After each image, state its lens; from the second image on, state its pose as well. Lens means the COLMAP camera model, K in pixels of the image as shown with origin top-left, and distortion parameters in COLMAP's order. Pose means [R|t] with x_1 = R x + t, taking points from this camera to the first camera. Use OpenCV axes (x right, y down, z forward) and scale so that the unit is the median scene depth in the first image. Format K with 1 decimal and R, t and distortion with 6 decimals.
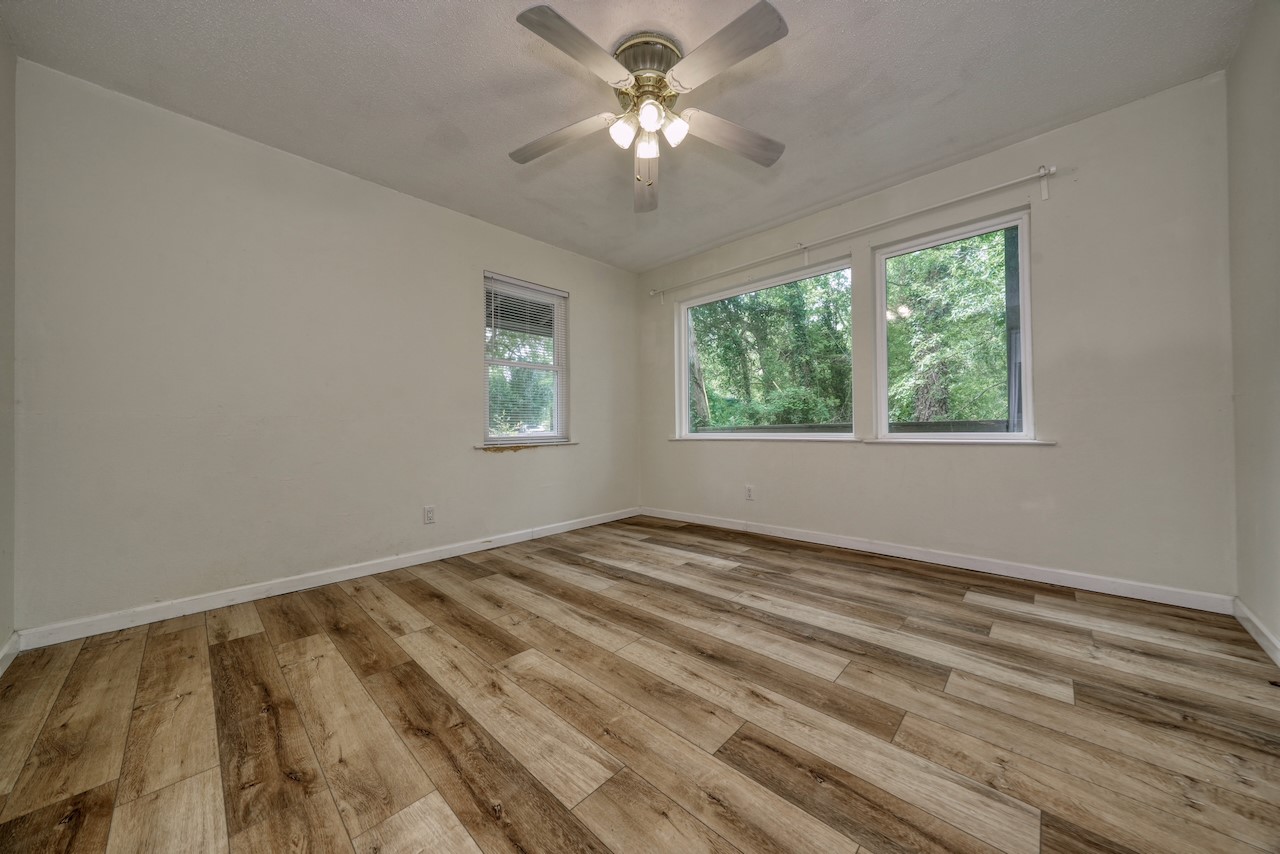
lens RADIAL K [[433.2, 0, 641.2], [0, 433.2, 425.5], [0, 0, 1]] dist [-0.006346, 0.001470]
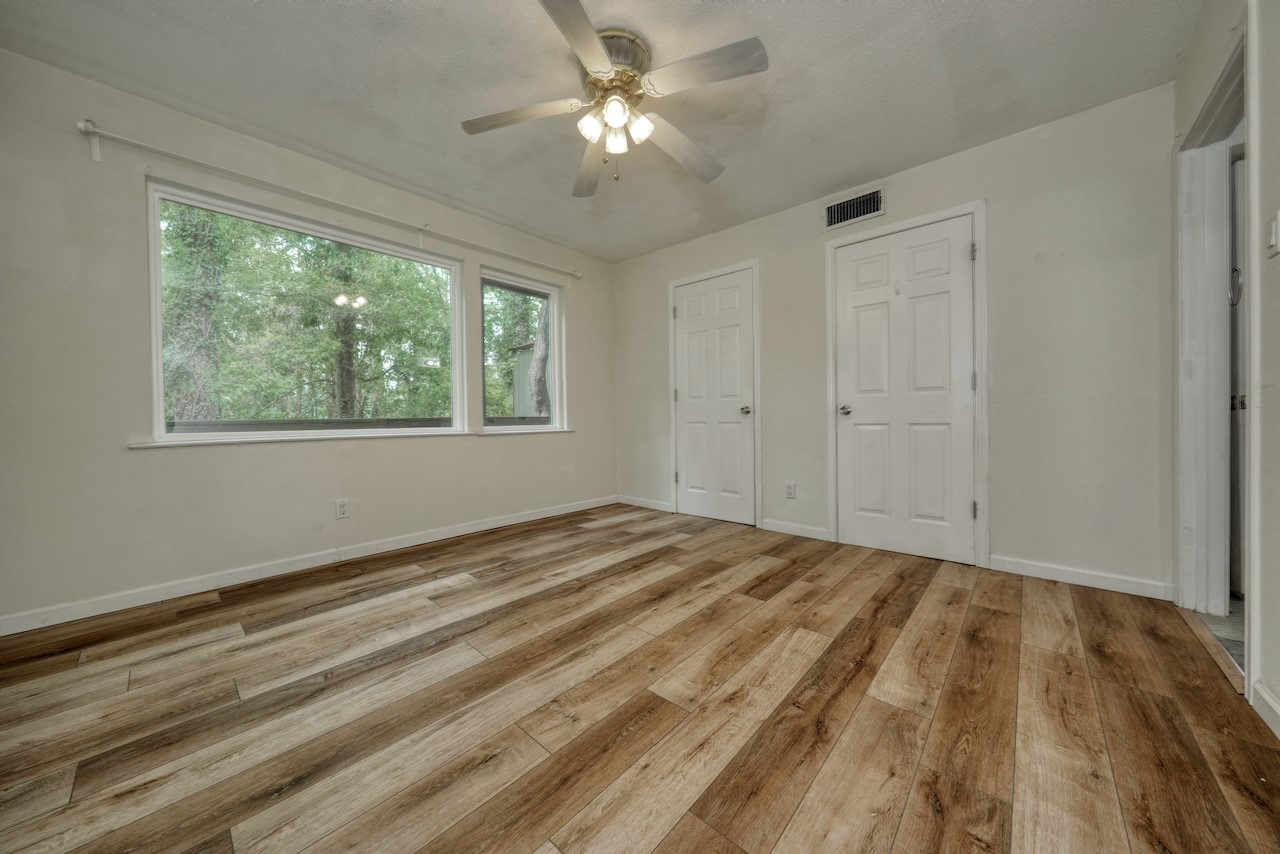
lens RADIAL K [[433.2, 0, 641.2], [0, 433.2, 425.5], [0, 0, 1]] dist [-0.006346, 0.001470]
pose [[-0.026052, -0.003916, 0.999653, -0.995723], [0.004428, 0.999982, 0.004033, 0.018323], [-0.999651, 0.004531, -0.026034, 0.969279]]
